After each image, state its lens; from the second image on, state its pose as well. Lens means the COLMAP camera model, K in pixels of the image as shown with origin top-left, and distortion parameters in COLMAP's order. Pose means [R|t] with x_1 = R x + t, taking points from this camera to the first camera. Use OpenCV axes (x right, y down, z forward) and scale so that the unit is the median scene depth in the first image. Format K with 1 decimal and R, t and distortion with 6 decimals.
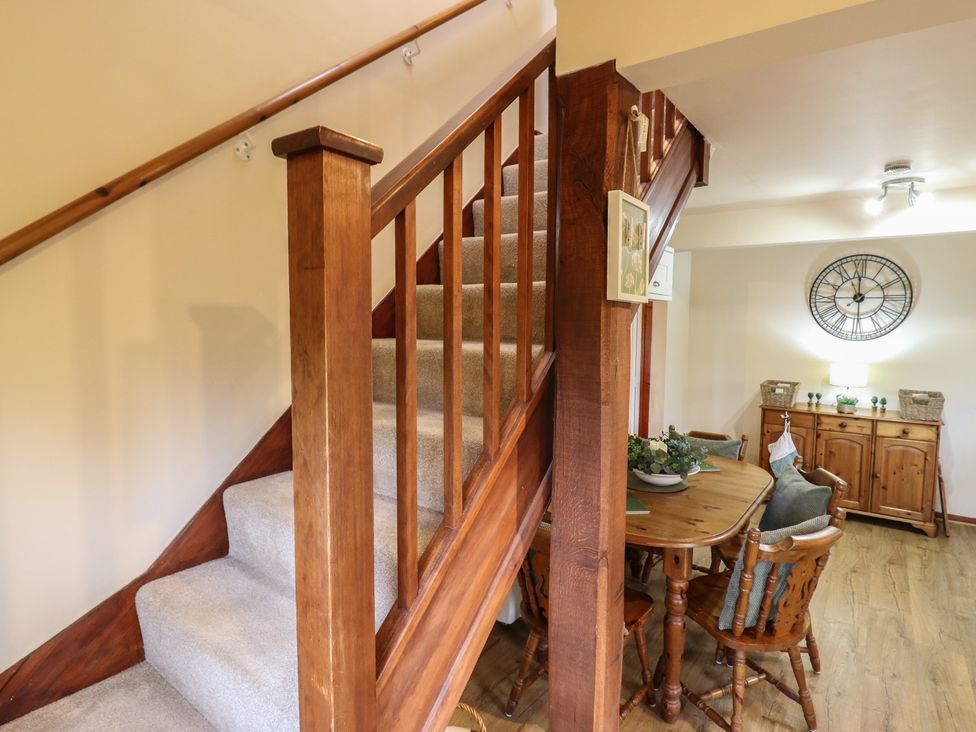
lens RADIAL K [[543.4, 0, 493.2], [0, 543.4, 356.4], [0, 0, 1]] dist [-0.001400, -0.010907]
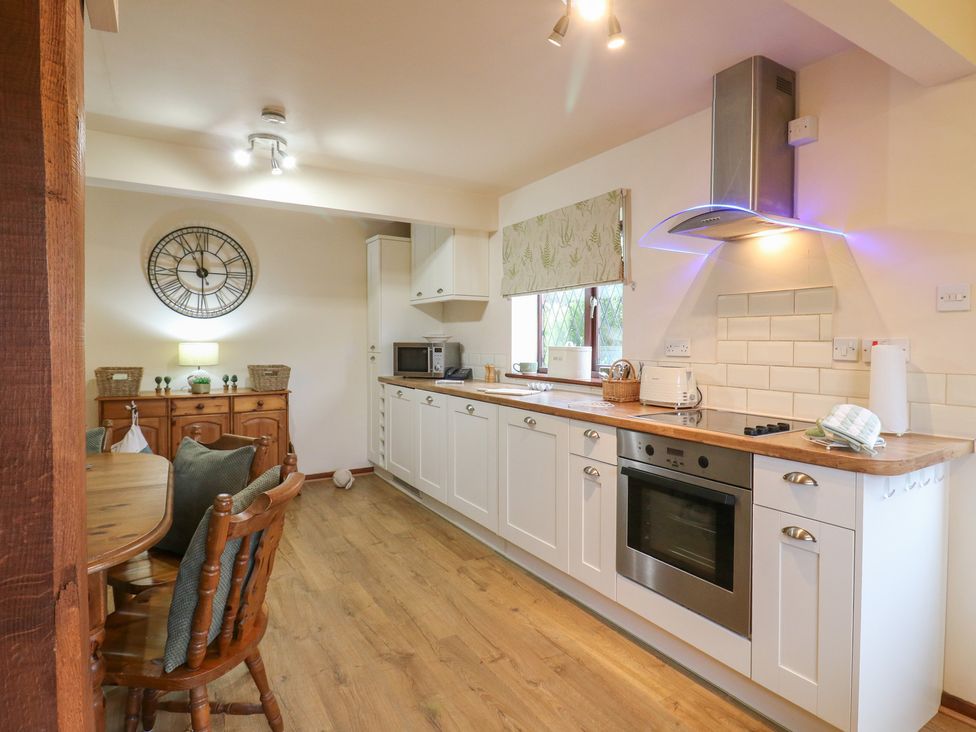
lens RADIAL K [[543.4, 0, 515.1], [0, 543.4, 352.2], [0, 0, 1]] dist [-0.001400, -0.010907]
pose [[0.360727, -0.023607, 0.932373, -0.014273], [0.064362, 0.997927, 0.000365, 0.067574], [-0.930448, 0.059878, 0.361499, 0.164728]]
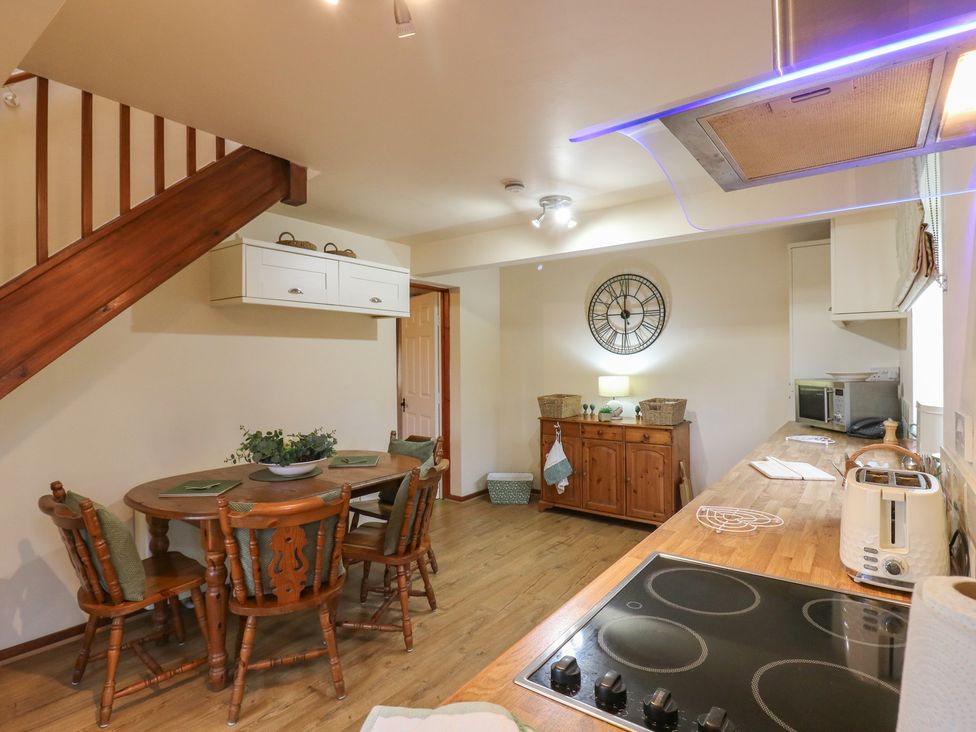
lens RADIAL K [[525.1, 0, 494.0], [0, 525.1, 362.6], [0, 0, 1]] dist [-0.005491, -0.005277]
pose [[0.999757, -0.017978, -0.012791, 0.443778], [0.017108, 0.997729, -0.065148, 0.052355], [0.013933, 0.064914, 0.997794, -0.035221]]
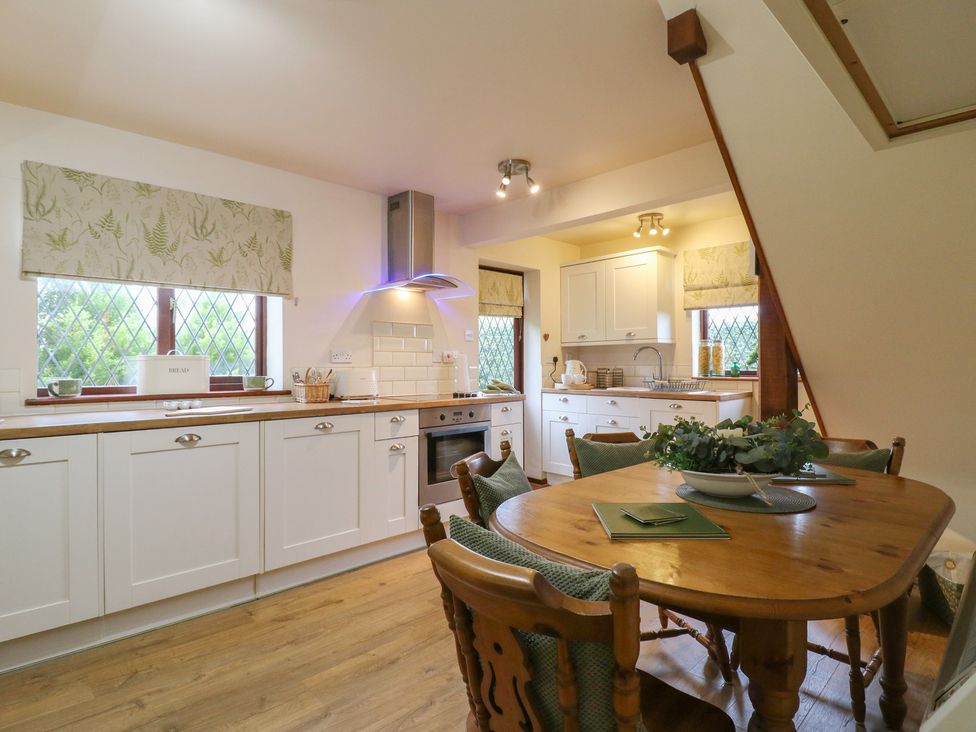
lens RADIAL K [[543.4, 0, 486.7], [0, 543.4, 361.6], [0, 0, 1]] dist [-0.001400, -0.010907]
pose [[-0.986506, -0.004721, 0.163655, 0.291206], [0.006585, 0.997631, 0.068473, 0.026900], [-0.163591, 0.068627, -0.984138, 1.012780]]
